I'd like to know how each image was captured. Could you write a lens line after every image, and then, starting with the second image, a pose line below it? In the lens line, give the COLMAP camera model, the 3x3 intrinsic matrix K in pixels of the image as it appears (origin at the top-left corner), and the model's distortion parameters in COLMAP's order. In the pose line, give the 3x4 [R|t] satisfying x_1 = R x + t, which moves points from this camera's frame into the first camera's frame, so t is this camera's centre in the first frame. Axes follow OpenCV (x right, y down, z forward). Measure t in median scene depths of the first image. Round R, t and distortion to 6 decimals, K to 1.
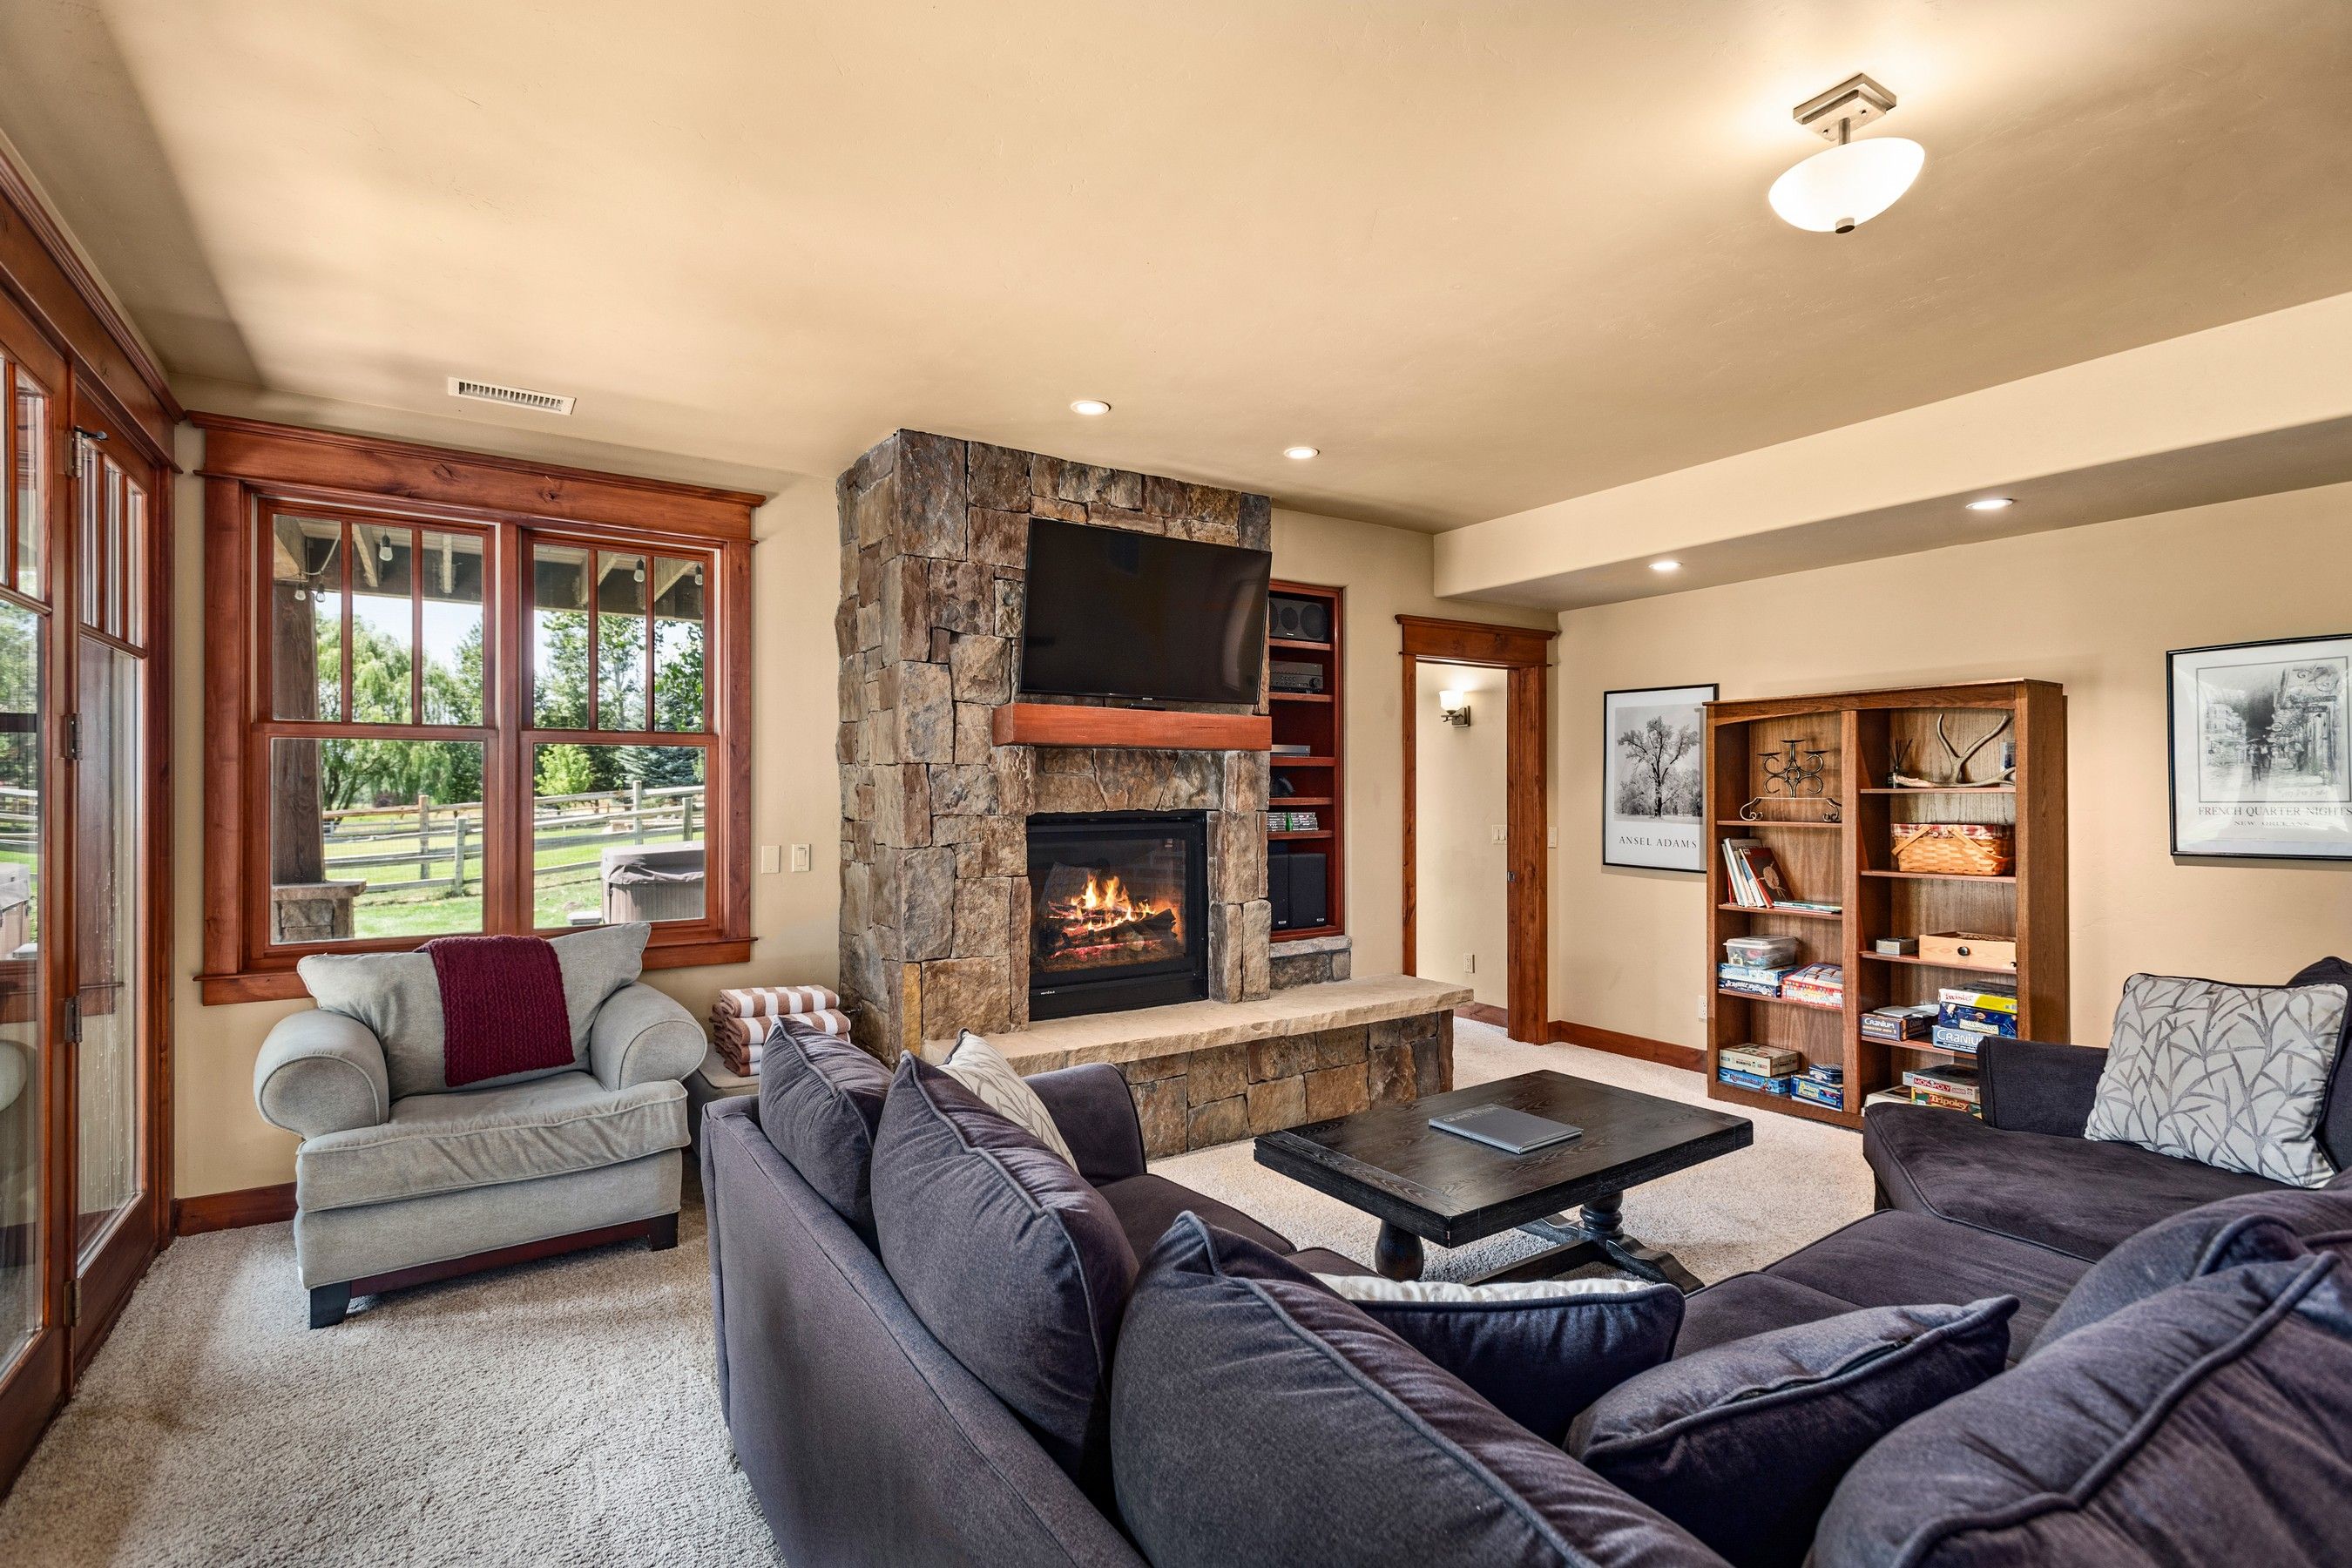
lens RADIAL K [[1093.2, 0, 1172.2], [0, 1093.2, 779.1], [0, 0, 1]] dist [0.021422, -0.000810]
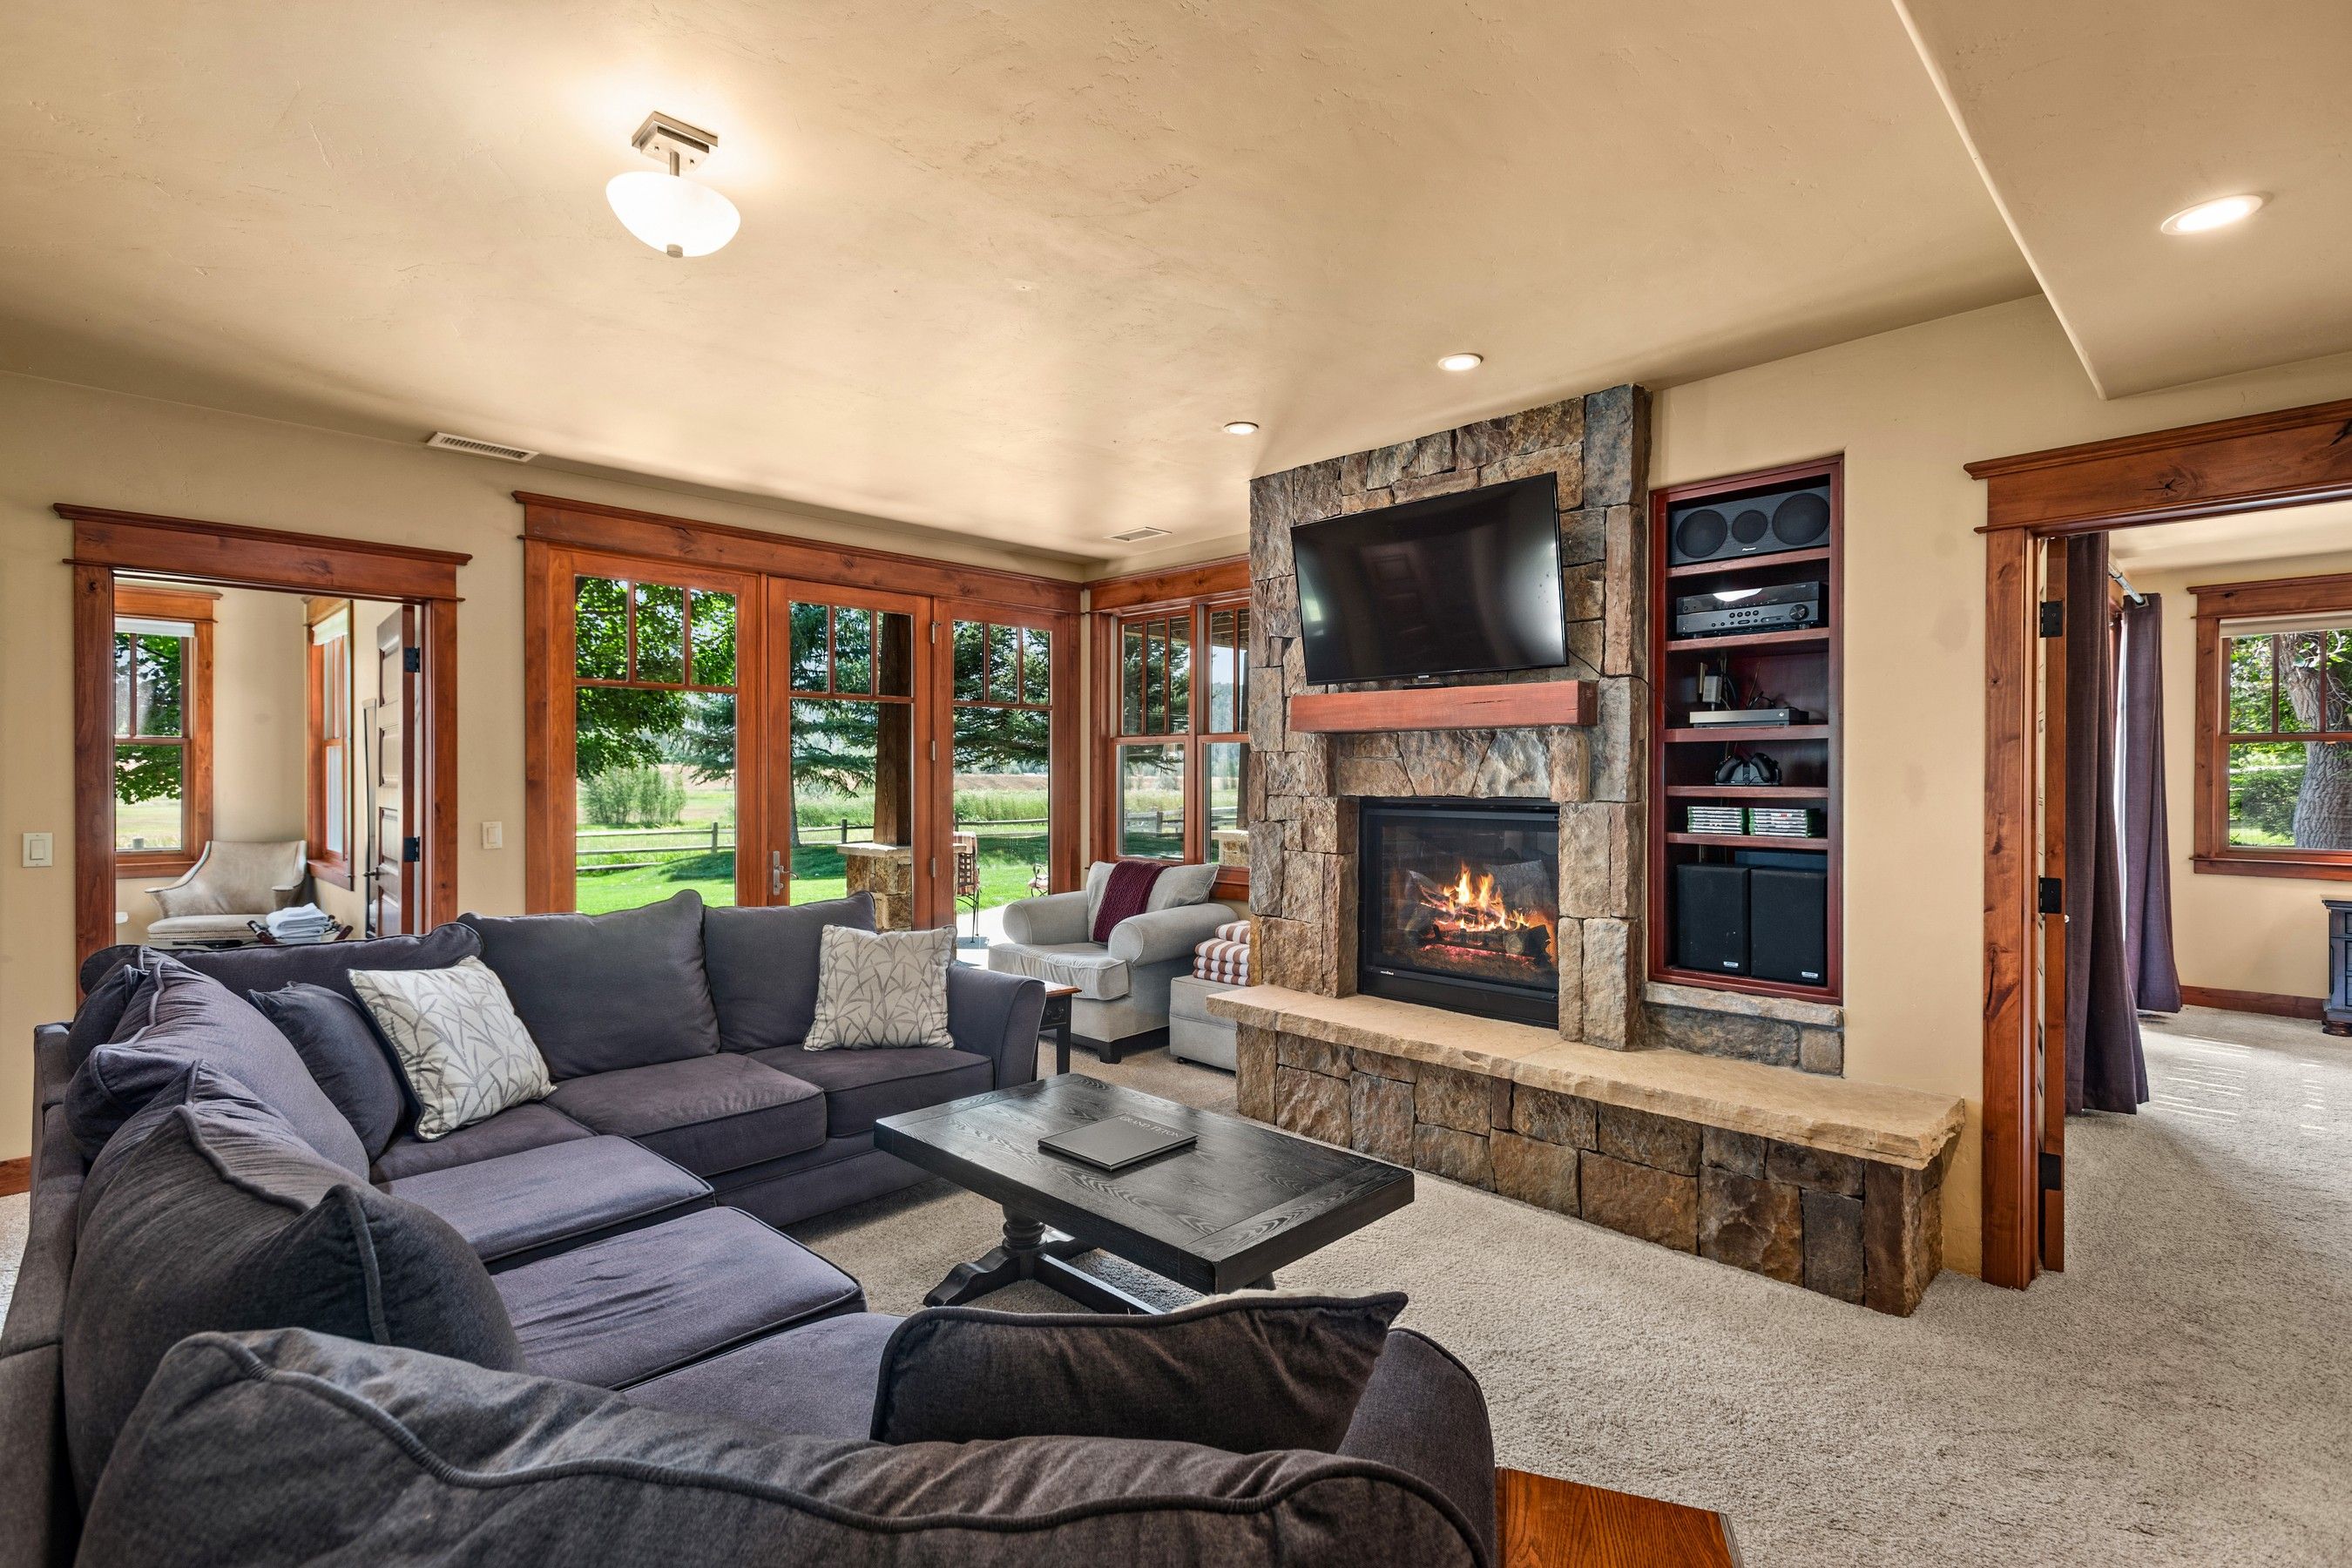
lens RADIAL K [[1093.2, 0, 1172.2], [0, 1093.2, 779.1], [0, 0, 1]] dist [0.021422, -0.000810]
pose [[0.201015, 0.004058, -0.979580, 0.822570], [0.004737, 0.999976, 0.005115, 0.008009], [0.979577, -0.005669, 0.200991, 0.584014]]
